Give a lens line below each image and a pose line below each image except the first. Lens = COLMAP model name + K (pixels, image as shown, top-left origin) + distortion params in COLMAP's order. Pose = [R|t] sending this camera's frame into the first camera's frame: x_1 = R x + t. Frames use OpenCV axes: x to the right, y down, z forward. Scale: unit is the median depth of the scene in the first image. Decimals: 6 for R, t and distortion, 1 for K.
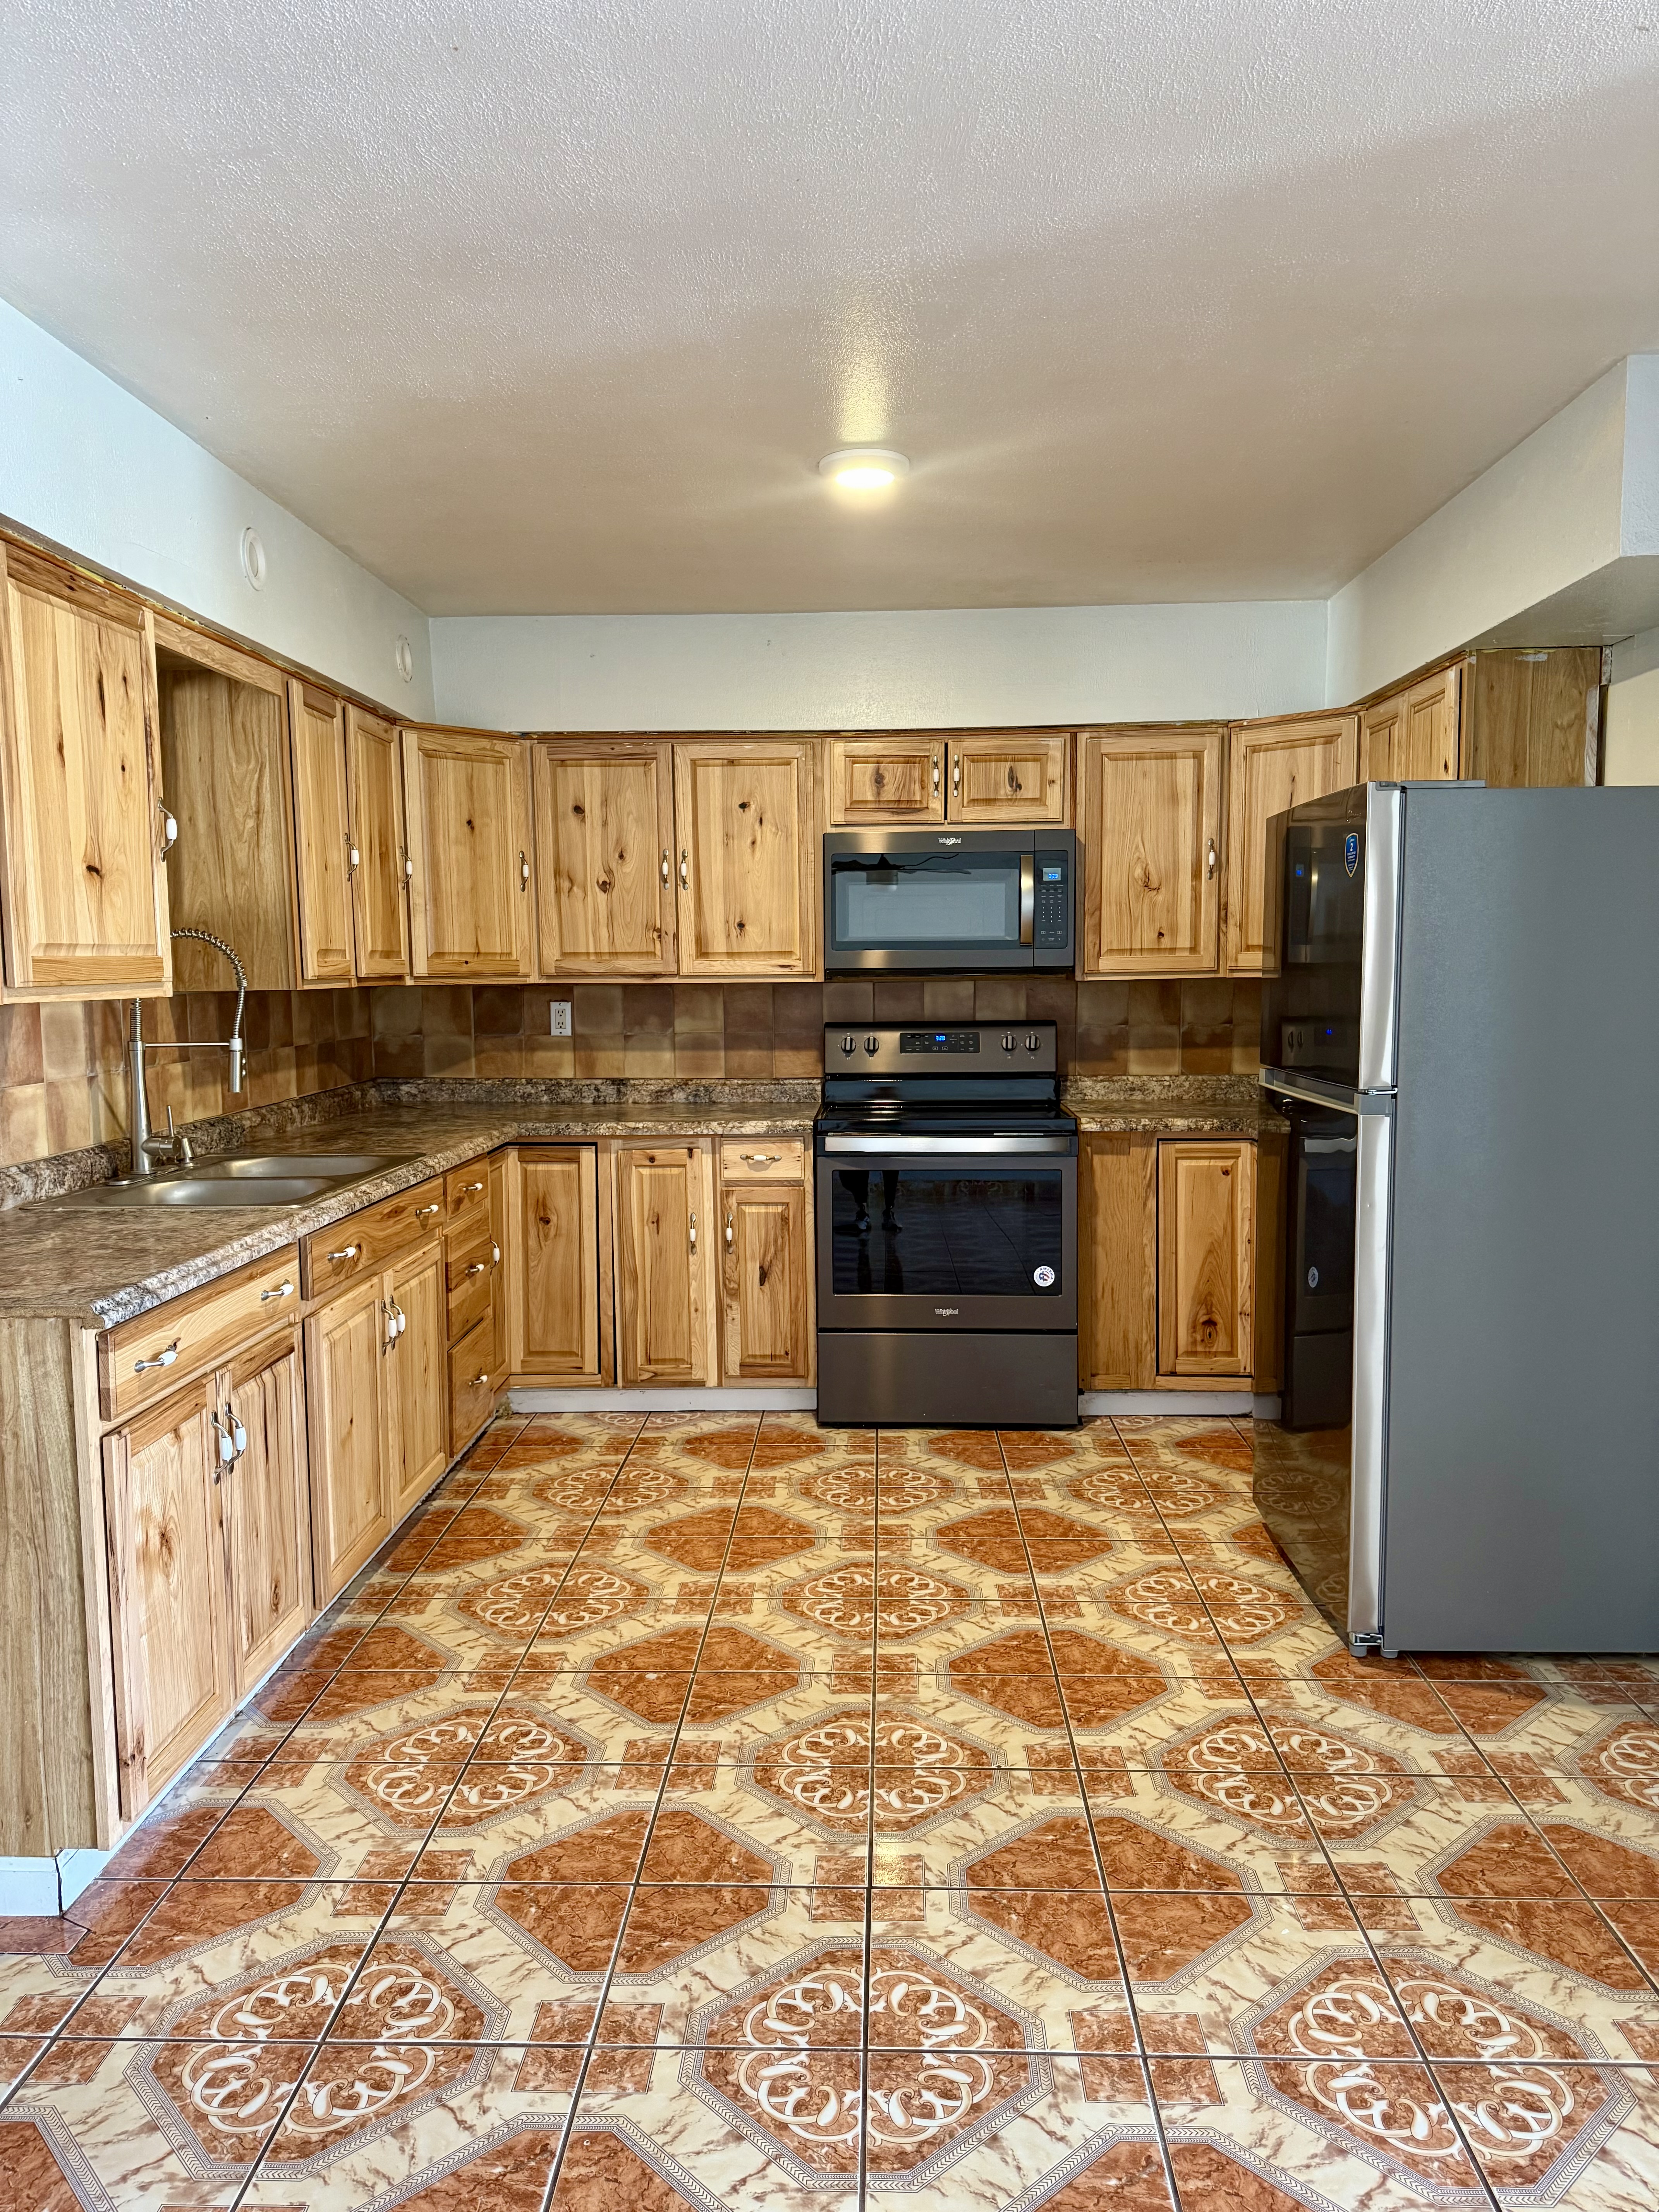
lens RADIAL K [[1537.3, 0, 829.5], [0, 1537.3, 1106.0], [0, 0, 1]] dist [0.173637, -0.347763]
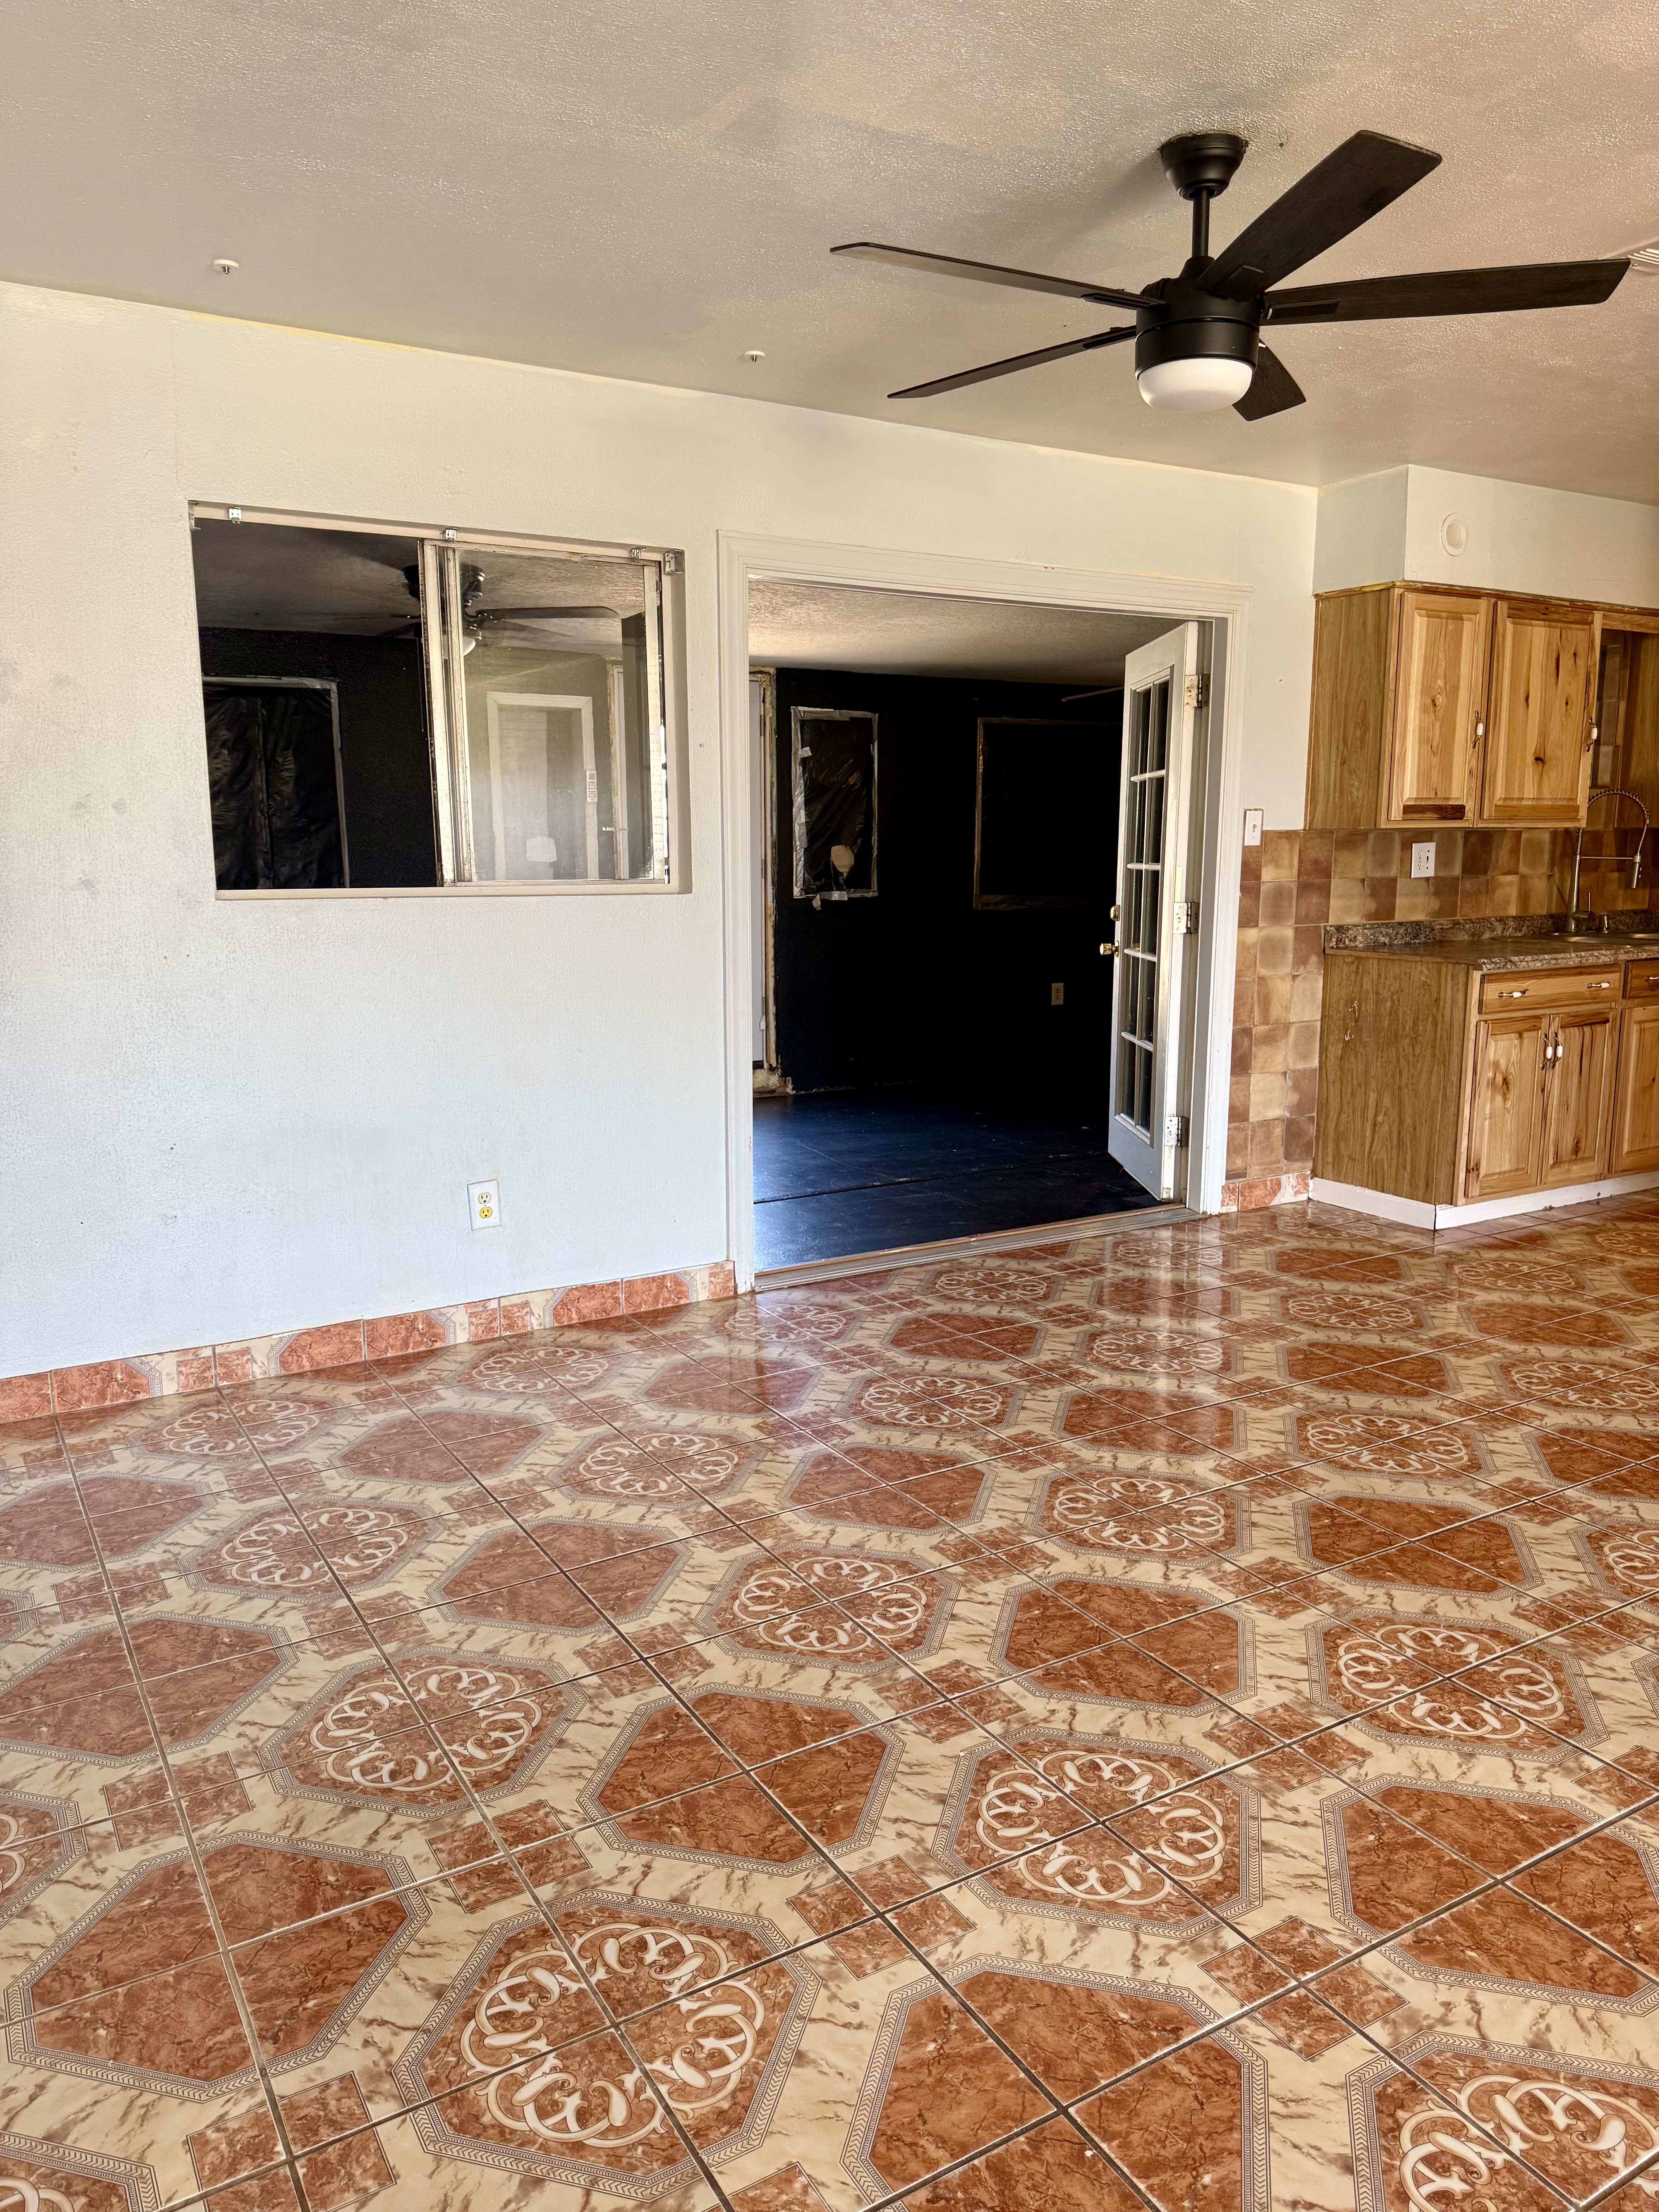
lens RADIAL K [[1547.0, 0, 829.5], [0, 1547.0, 1106.0], [0, 0, 1]] dist [0.176026, -0.363594]
pose [[0.548022, 0.150687, -0.822779, 0.435018], [-0.080647, 0.988576, 0.127336, 0.057499], [0.832567, -0.003428, 0.553914, -0.490332]]
